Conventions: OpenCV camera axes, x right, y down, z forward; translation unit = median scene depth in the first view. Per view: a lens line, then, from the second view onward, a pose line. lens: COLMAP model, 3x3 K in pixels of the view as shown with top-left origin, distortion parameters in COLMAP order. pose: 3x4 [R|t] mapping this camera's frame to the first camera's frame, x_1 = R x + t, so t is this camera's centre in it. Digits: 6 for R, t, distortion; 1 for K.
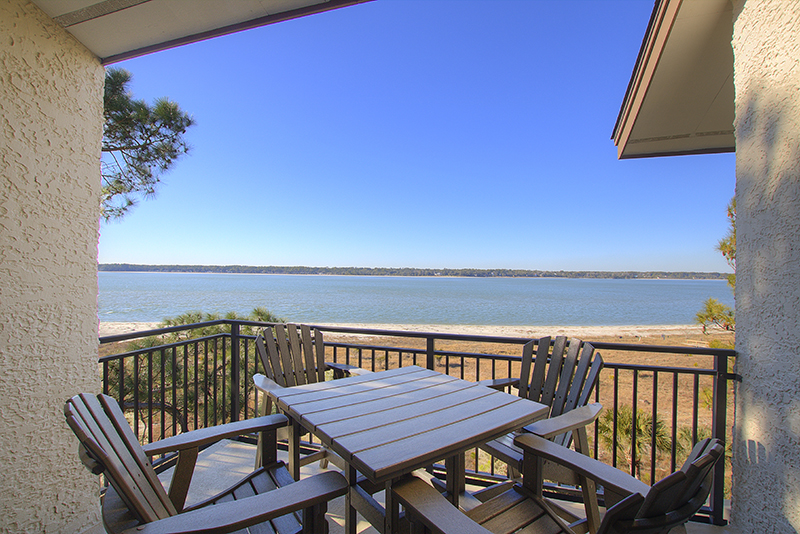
lens RADIAL K [[376.4, 0, 395.2], [0, 376.4, 271.0], [0, 0, 1]] dist [-0.021802, 0.000110]
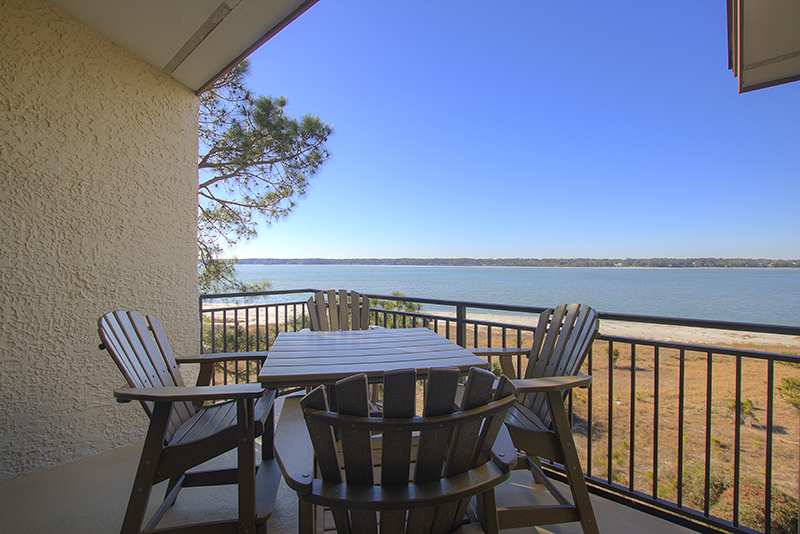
lens RADIAL K [[374.9, 0, 401.4], [0, 374.9, 262.9], [0, 0, 1]] dist [-0.002370, -0.000571]
pose [[0.914598, -0.009844, -0.404244, 0.144092], [0.009882, 0.999949, -0.001992, 0.024587], [0.404243, -0.002173, 0.914649, 0.004598]]
